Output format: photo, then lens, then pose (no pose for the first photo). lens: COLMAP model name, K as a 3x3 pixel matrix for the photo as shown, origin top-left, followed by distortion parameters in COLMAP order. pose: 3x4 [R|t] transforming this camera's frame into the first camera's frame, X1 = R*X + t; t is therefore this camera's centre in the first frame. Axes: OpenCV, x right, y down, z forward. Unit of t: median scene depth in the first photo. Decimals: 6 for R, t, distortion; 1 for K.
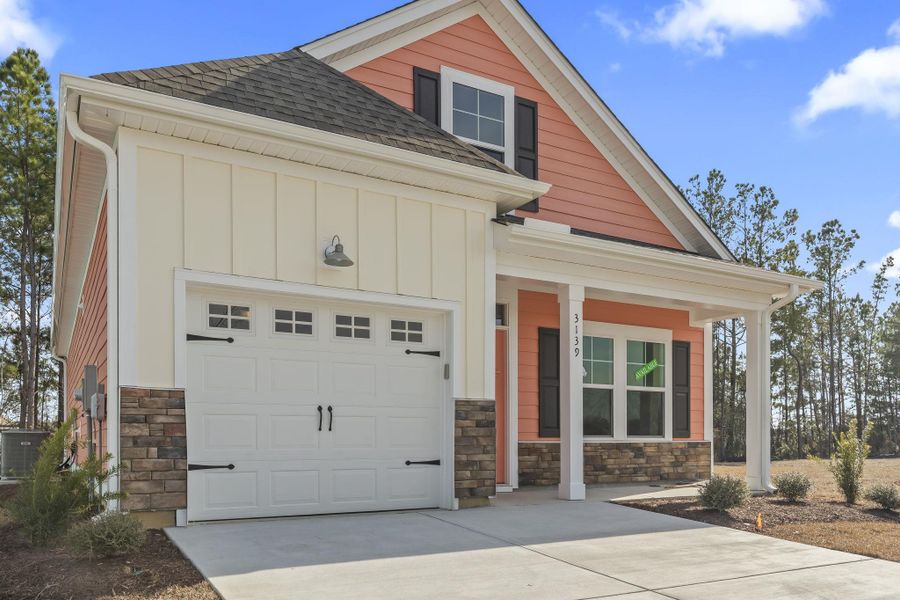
lens RADIAL K [[707.8, 0, 445.1], [0, 707.8, 441.2], [0, 0, 1]] dist [-0.004767, -0.003973]
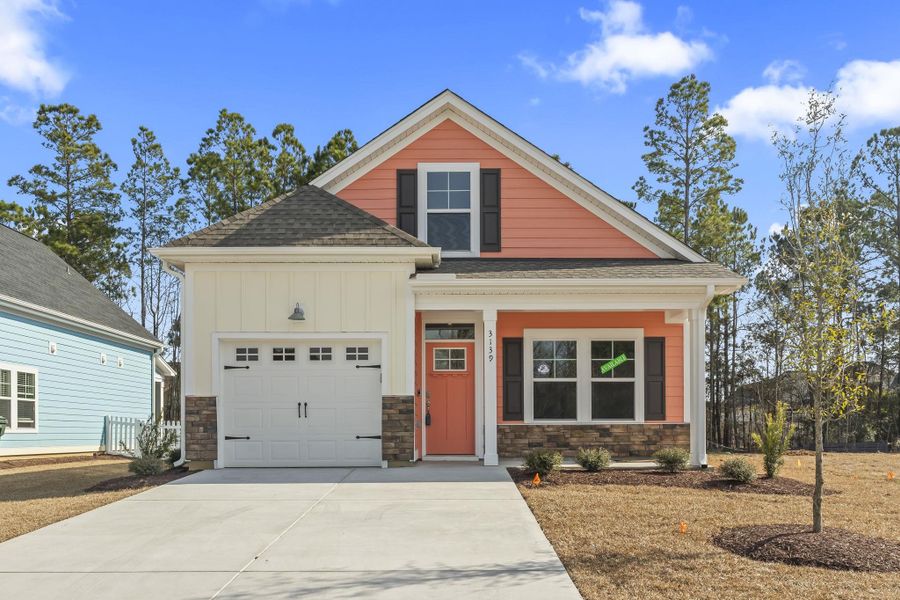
lens RADIAL K [[729.6, 0, 439.9], [0, 729.6, 428.7], [0, 0, 1]] dist [-0.002335, -0.002480]
pose [[0.860837, -0.004250, -0.508864, 0.736735], [0.002742, 0.999989, -0.003714, 0.014252], [0.508874, 0.001802, 0.860839, -0.239841]]
